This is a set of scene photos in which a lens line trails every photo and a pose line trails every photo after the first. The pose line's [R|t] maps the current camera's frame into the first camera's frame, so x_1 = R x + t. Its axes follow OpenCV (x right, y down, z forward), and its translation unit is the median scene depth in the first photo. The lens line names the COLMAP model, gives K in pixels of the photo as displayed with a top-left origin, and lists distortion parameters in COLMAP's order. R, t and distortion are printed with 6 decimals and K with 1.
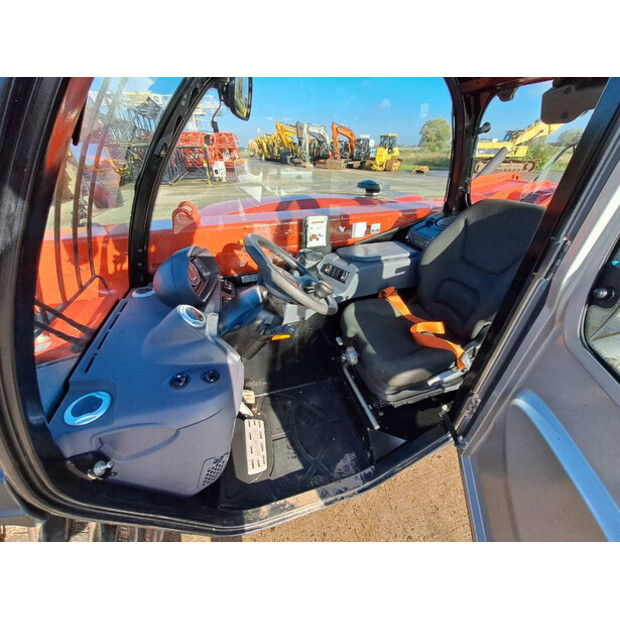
lens RADIAL K [[244.8, 0, 310.0], [0, 244.8, 310.0], [0, 0, 1]] dist [0.001828, 0.000143]
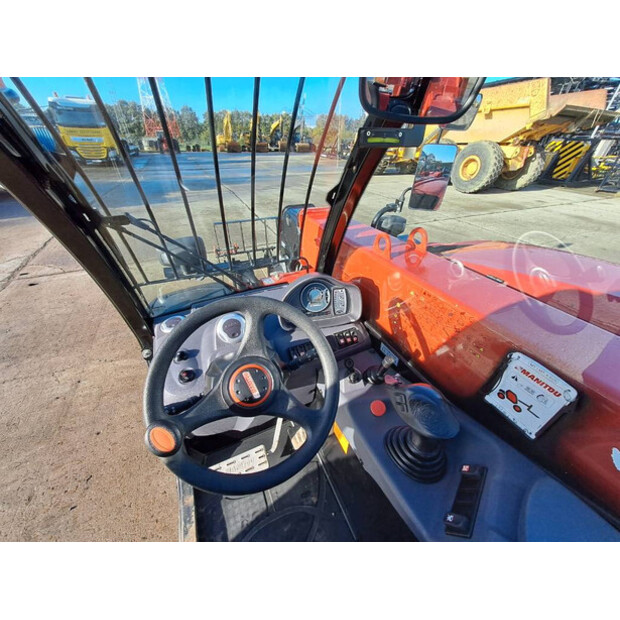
lens RADIAL K [[244.8, 0, 310.0], [0, 244.8, 310.0], [0, 0, 1]] dist [0.001828, 0.000143]
pose [[0.147412, 0.564041, -0.812482, 0.239473], [-0.549746, 0.729605, 0.406763, -0.422079], [0.822222, 0.386697, 0.417632, 0.529468]]
